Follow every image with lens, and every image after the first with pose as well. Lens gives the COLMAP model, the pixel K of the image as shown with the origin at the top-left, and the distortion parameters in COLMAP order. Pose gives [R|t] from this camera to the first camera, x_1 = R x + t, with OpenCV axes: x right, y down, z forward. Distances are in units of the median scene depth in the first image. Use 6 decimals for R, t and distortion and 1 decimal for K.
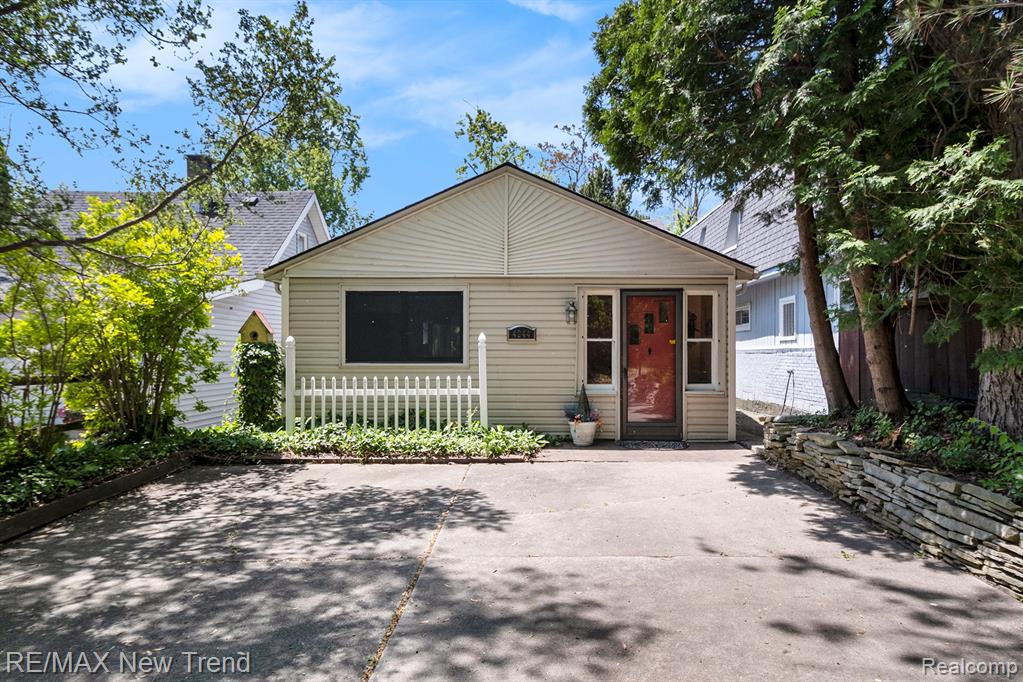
lens RADIAL K [[620.7, 0, 513.3], [0, 620.7, 360.6], [0, 0, 1]] dist [0.002934, 0.000233]
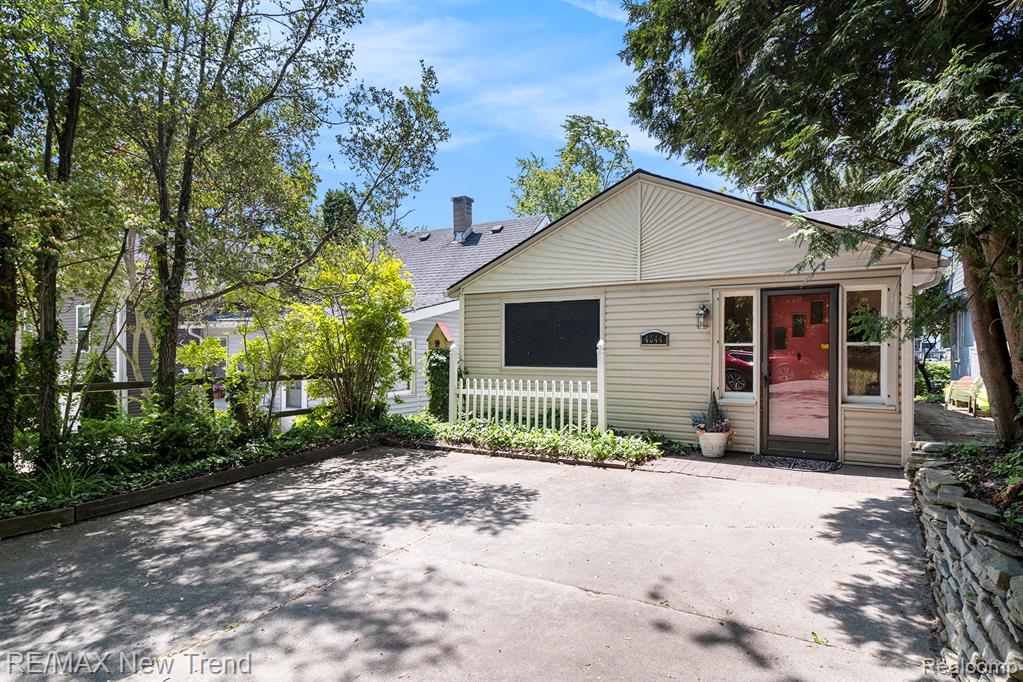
lens RADIAL K [[562.6, 0, 511.6], [0, 562.6, 359.1], [0, 0, 1]] dist [0.002568, -0.000368]
pose [[0.872842, 0.005357, -0.487974, 0.292244], [-0.002362, 0.999974, 0.006753, -0.019017], [0.487997, -0.004742, 0.872832, 0.113514]]
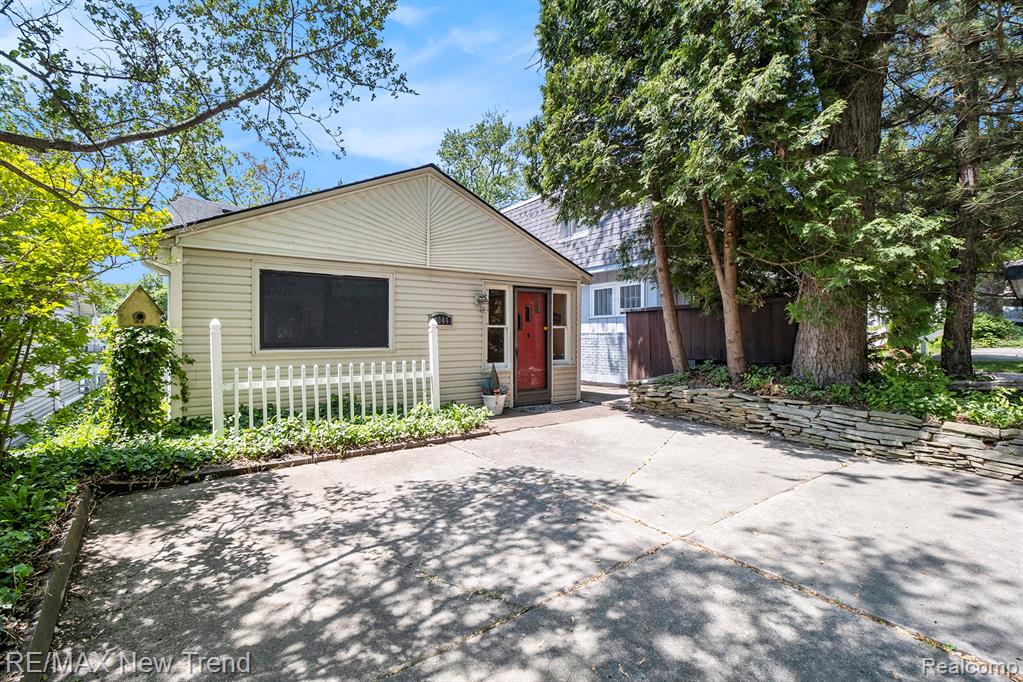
lens RADIAL K [[461.8, 0, 499.1], [0, 461.8, 340.8], [0, 0, 1]] dist [-0.010357, -0.000069]
pose [[0.809340, -0.009531, 0.587264, -0.445806], [0.013797, 0.999901, -0.002786, -0.003033], [-0.587179, 0.010358, 0.809391, 0.308709]]
